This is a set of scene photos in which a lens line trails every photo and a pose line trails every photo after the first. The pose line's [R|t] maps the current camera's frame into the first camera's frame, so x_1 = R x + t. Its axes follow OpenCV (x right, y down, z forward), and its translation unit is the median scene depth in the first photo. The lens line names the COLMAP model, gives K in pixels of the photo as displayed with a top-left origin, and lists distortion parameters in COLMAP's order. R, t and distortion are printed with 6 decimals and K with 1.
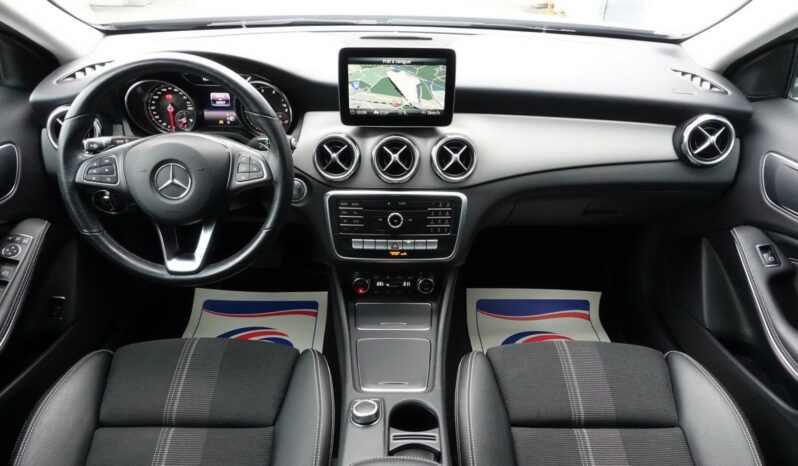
lens RADIAL K [[565.0, 0, 405.9], [0, 565.0, 235.9], [0, 0, 1]] dist [0.037720, -0.007068]
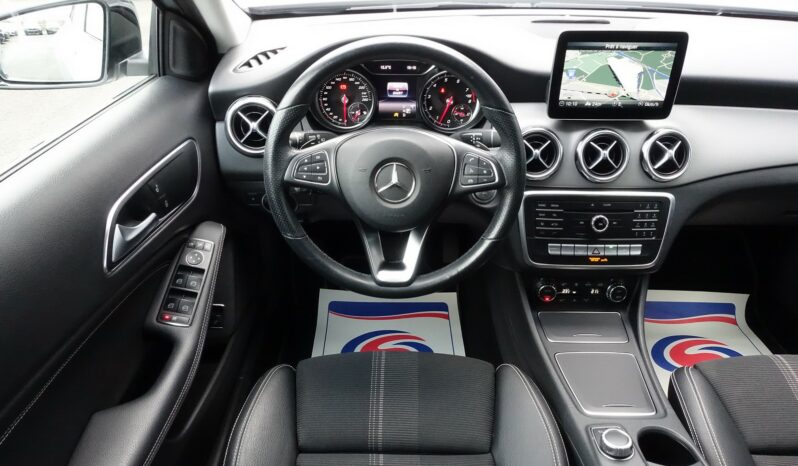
lens RADIAL K [[565.0, 0, 417.0], [0, 565.0, 235.6], [0, 0, 1]] dist [0.037720, -0.007068]
pose [[0.999959, 0.000423, 0.009012, -0.319279], [-0.000584, 0.999839, 0.017952, -0.024053], [-0.009003, -0.017956, 0.999798, 0.092424]]
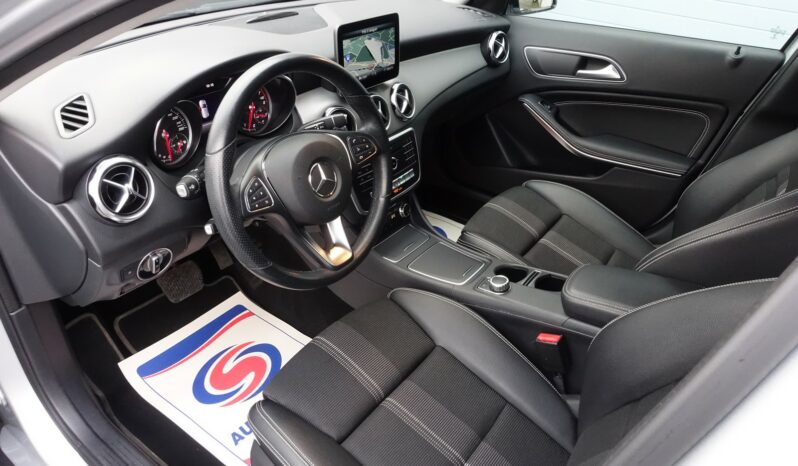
lens RADIAL K [[565.0, 0, 401.4], [0, 565.0, 228.1], [0, 0, 1]] dist [0.037720, -0.007068]
pose [[0.592890, -0.410724, 0.692667, -0.890236], [0.378815, 0.901290, 0.210181, -0.148219], [-0.710620, 0.137778, 0.689954, 0.179592]]
